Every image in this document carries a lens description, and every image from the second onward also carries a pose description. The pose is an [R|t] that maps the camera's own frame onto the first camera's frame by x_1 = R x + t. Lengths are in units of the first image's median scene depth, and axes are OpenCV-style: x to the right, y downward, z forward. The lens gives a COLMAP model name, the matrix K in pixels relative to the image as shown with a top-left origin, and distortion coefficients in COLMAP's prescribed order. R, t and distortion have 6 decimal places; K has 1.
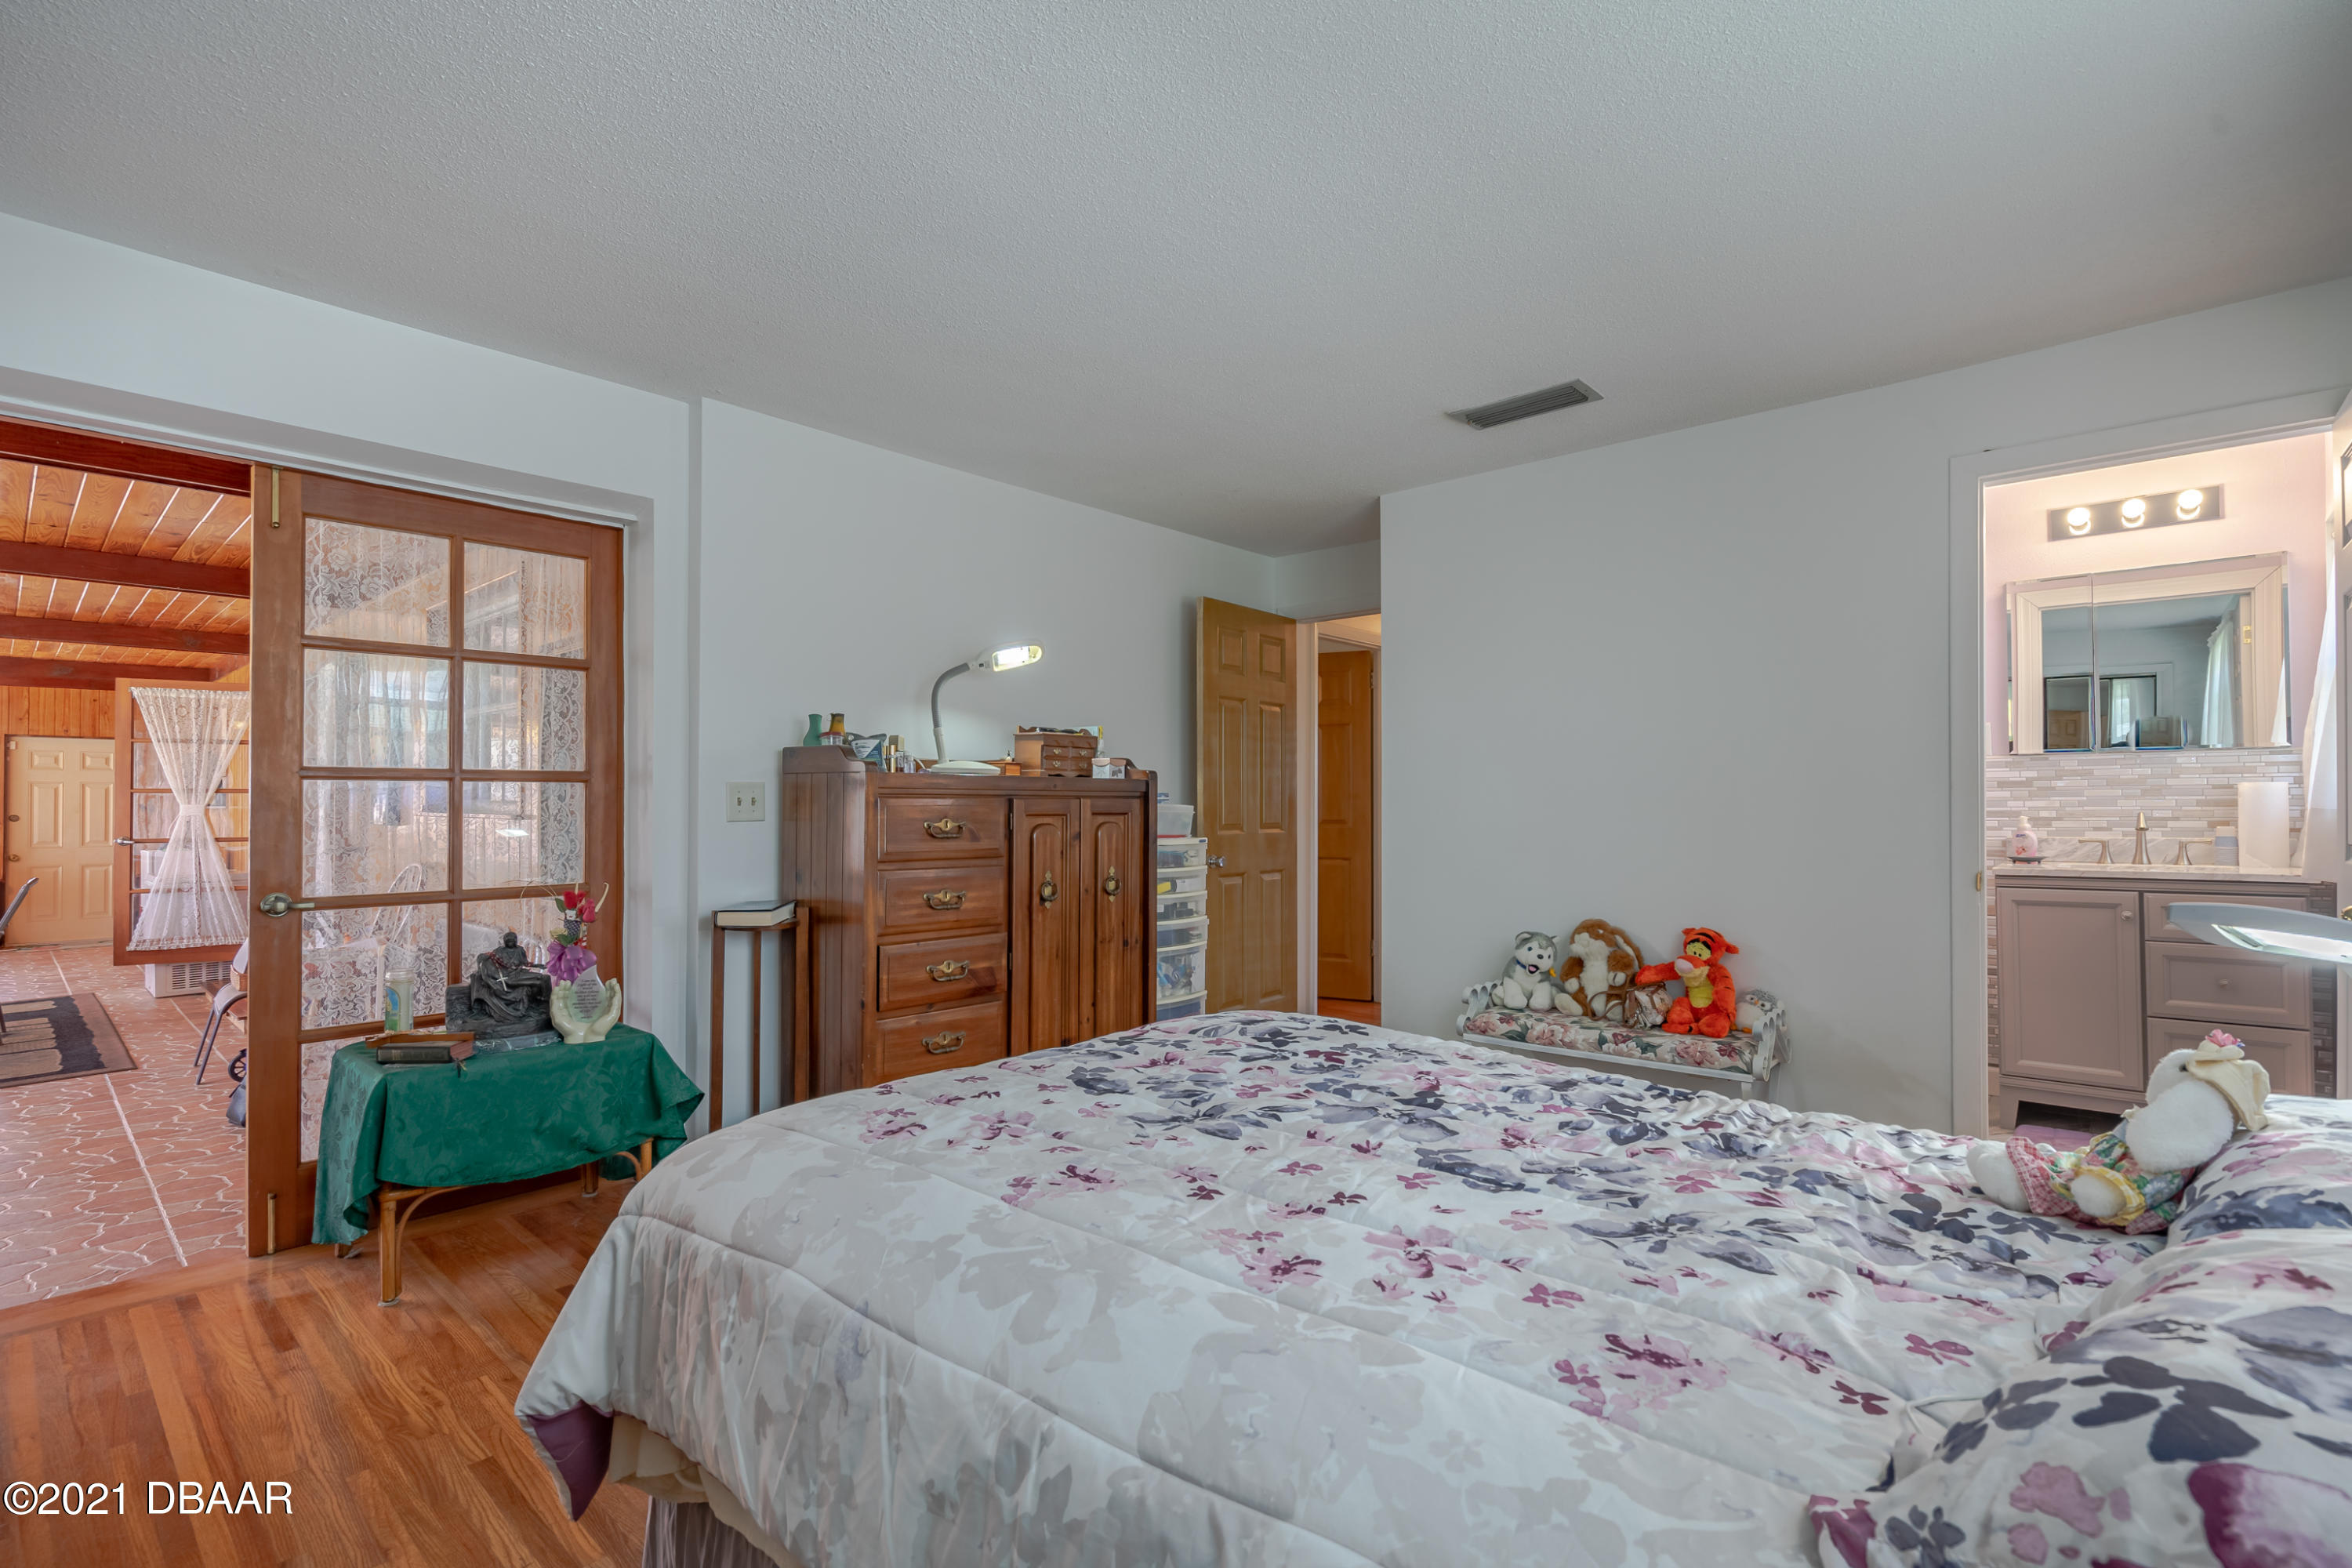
lens RADIAL K [[1090.7, 0, 1214.0], [0, 1090.7, 810.5], [0, 0, 1]] dist [0.001839, -0.000325]
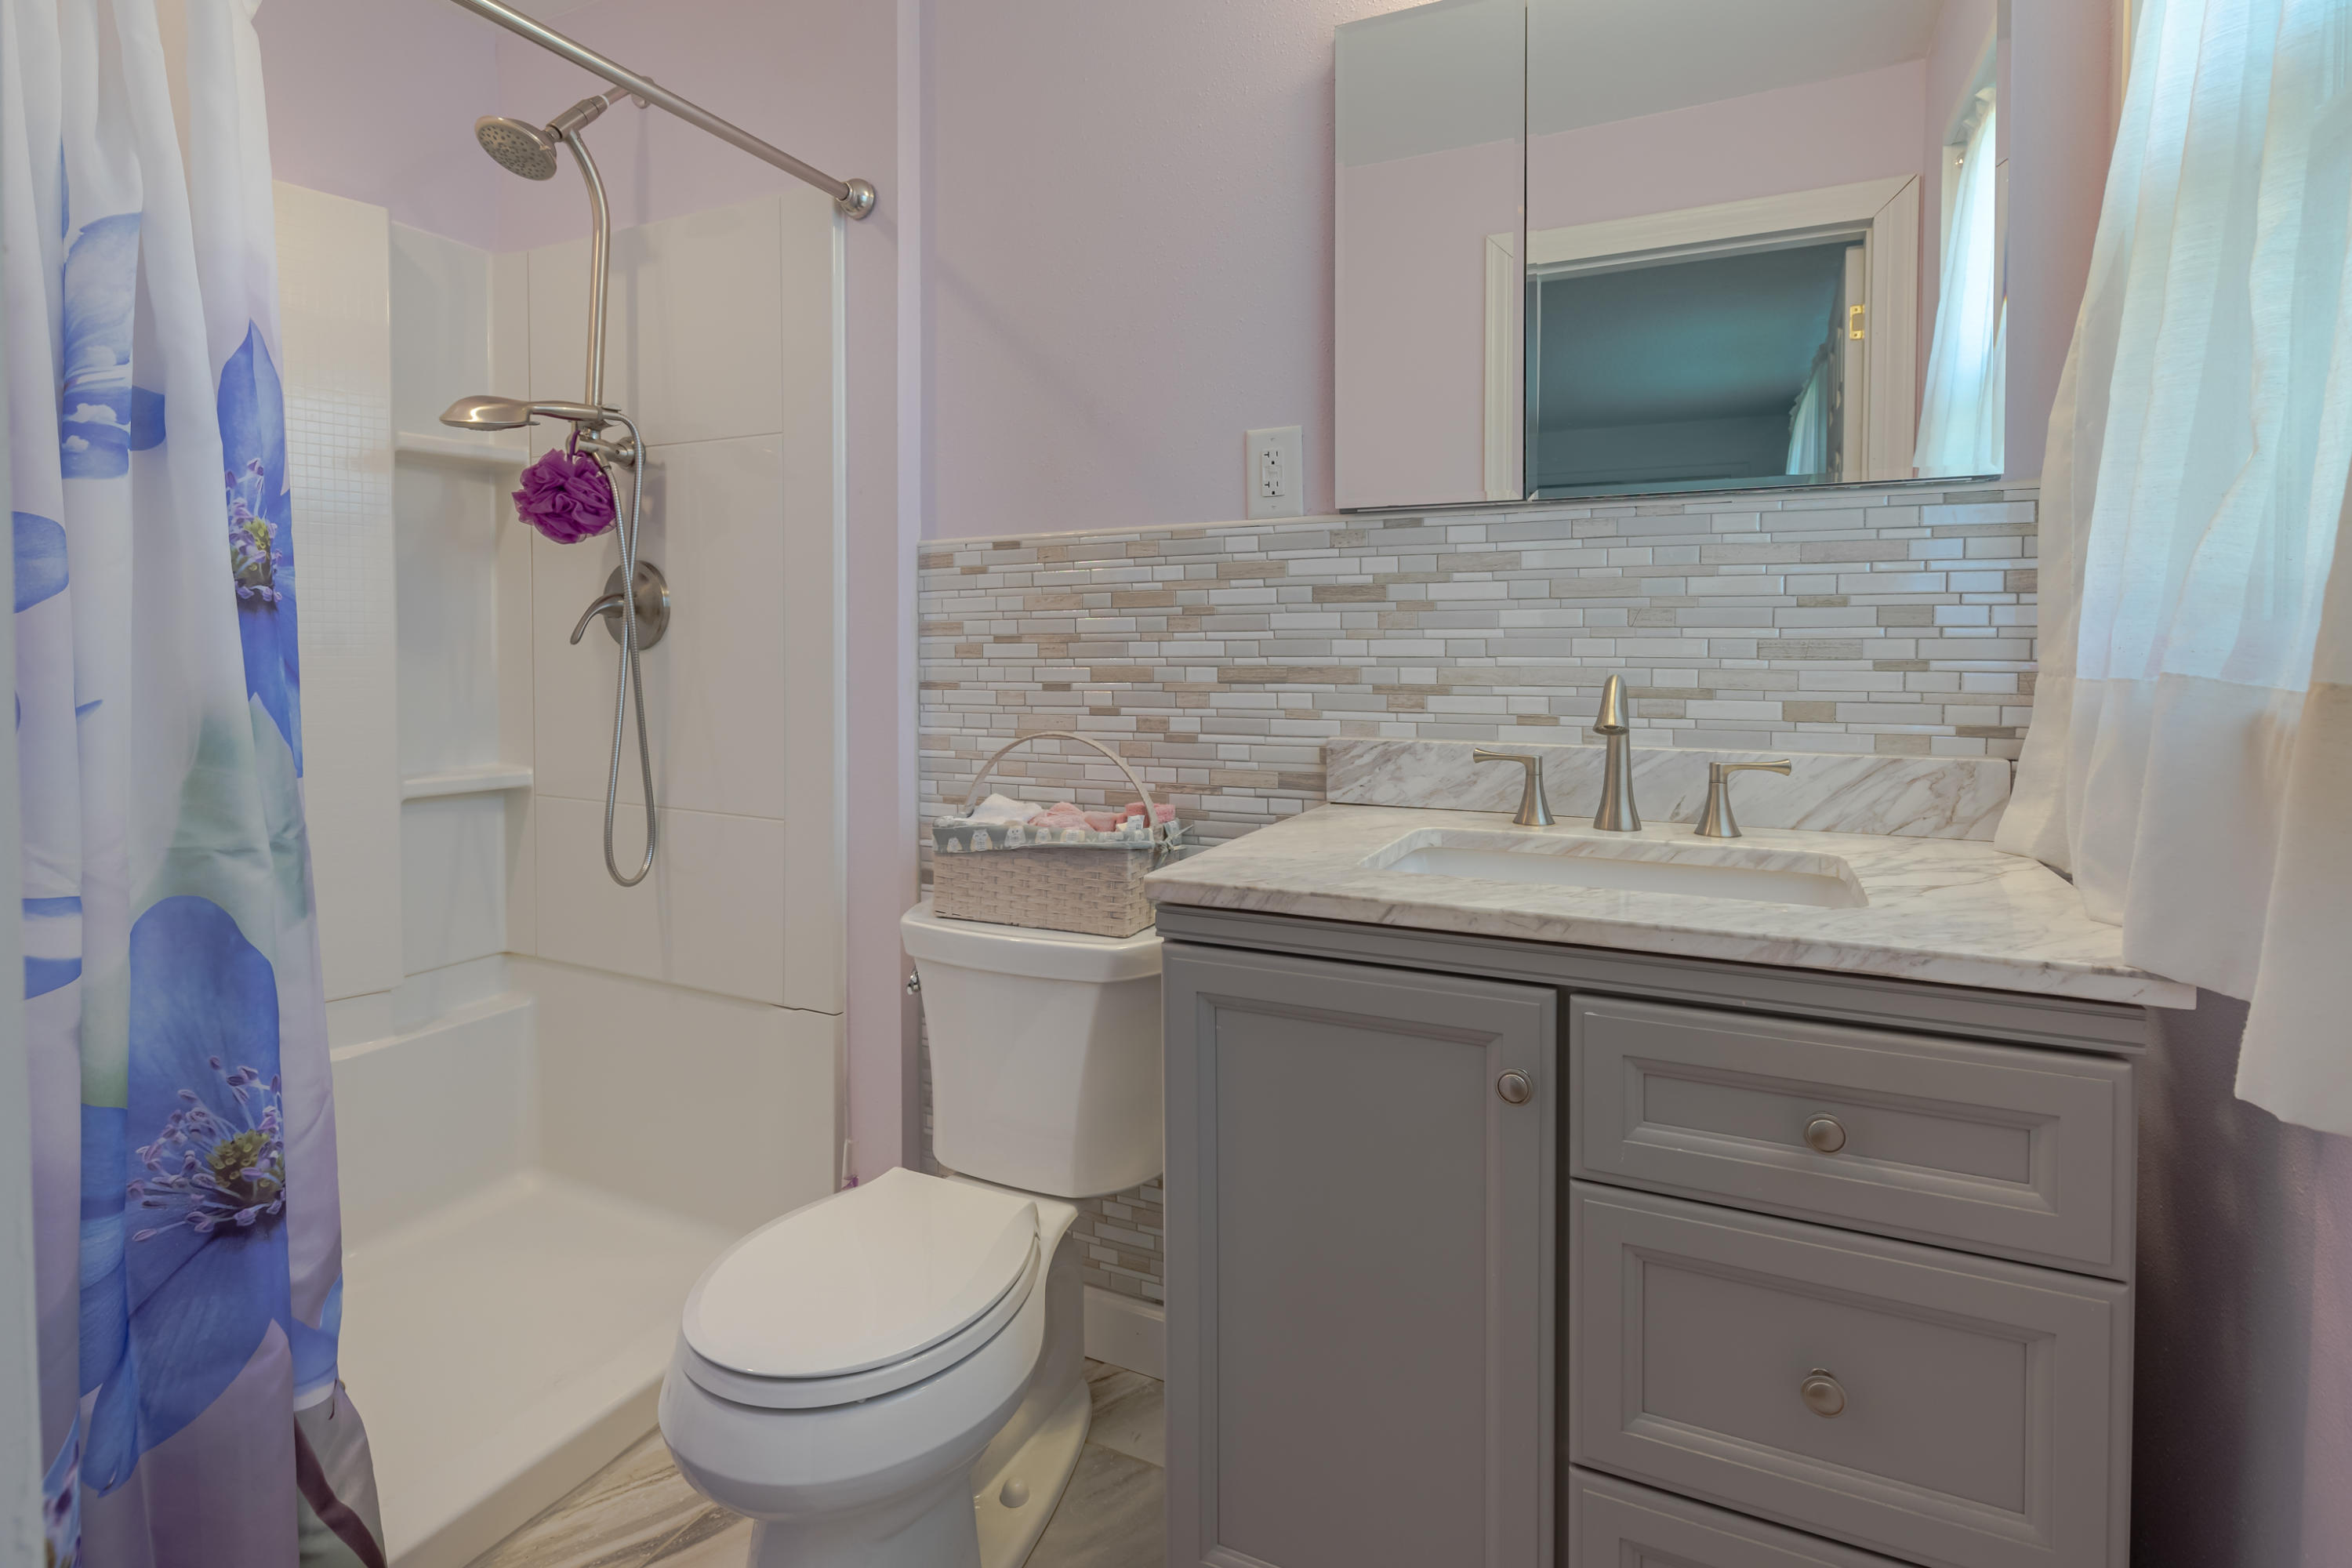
lens RADIAL K [[1158.2, 0, 1182.8], [0, 1158.2, 695.5], [0, 0, 1]] dist [-0.013497, 0.000068]
pose [[0.967559, -0.008333, 0.252506, 0.616759], [-0.002797, 0.999041, 0.043689, -0.007232], [-0.252628, -0.042978, 0.966608, 0.676428]]
